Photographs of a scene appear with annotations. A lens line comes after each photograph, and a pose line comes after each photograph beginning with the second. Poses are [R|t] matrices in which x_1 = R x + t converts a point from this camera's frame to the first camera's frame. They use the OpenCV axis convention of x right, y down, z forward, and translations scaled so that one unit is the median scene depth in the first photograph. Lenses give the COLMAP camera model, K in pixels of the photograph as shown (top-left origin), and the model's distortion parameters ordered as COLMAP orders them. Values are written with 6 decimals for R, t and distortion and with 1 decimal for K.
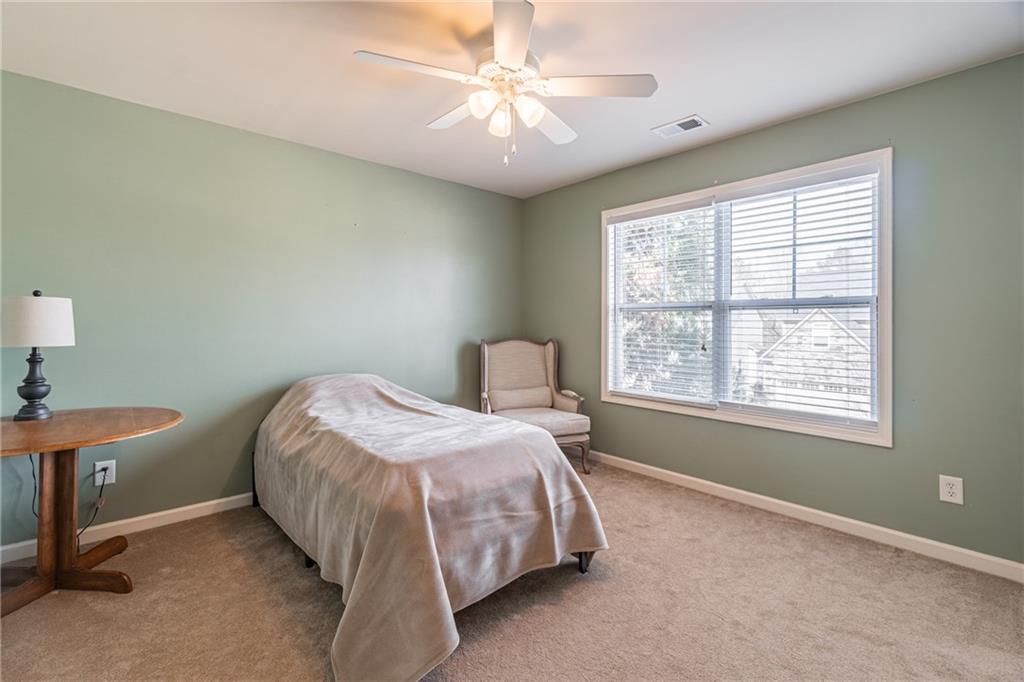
lens RADIAL K [[472.1, 0, 527.4], [0, 472.1, 315.6], [0, 0, 1]] dist [0.003630, -0.000886]
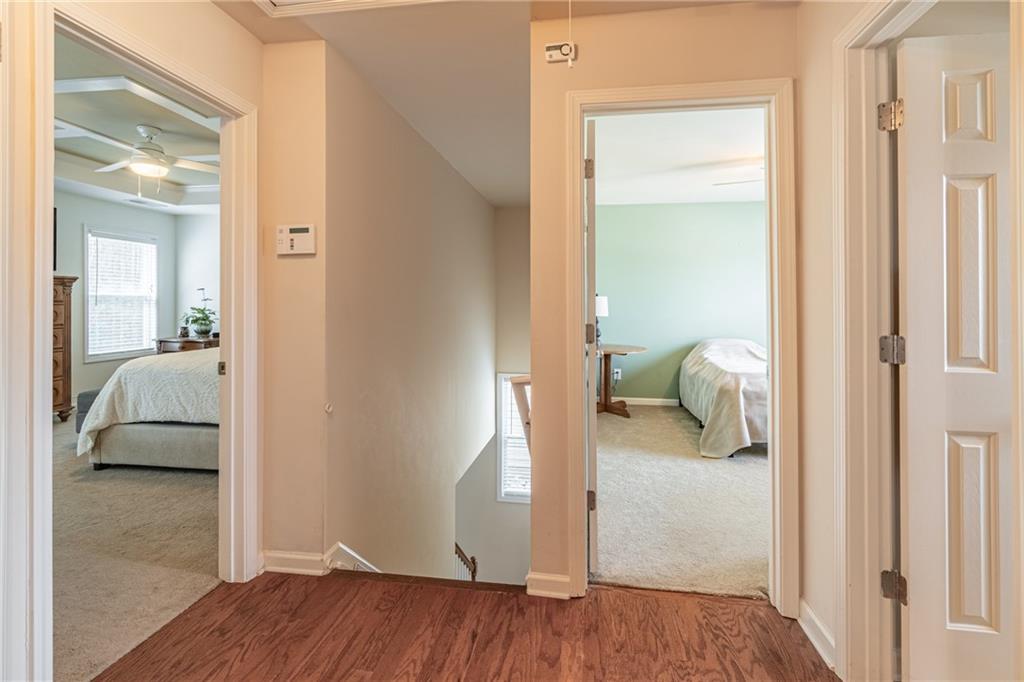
lens RADIAL K [[472.1, 0, 512.4], [0, 472.1, 306.7], [0, 0, 1]] dist [0.003630, -0.000886]
pose [[0.622899, 0.004816, -0.782287, 0.588602], [0.008125, 0.999887, 0.012625, -0.018558], [0.782260, -0.014220, 0.622790, -0.841679]]
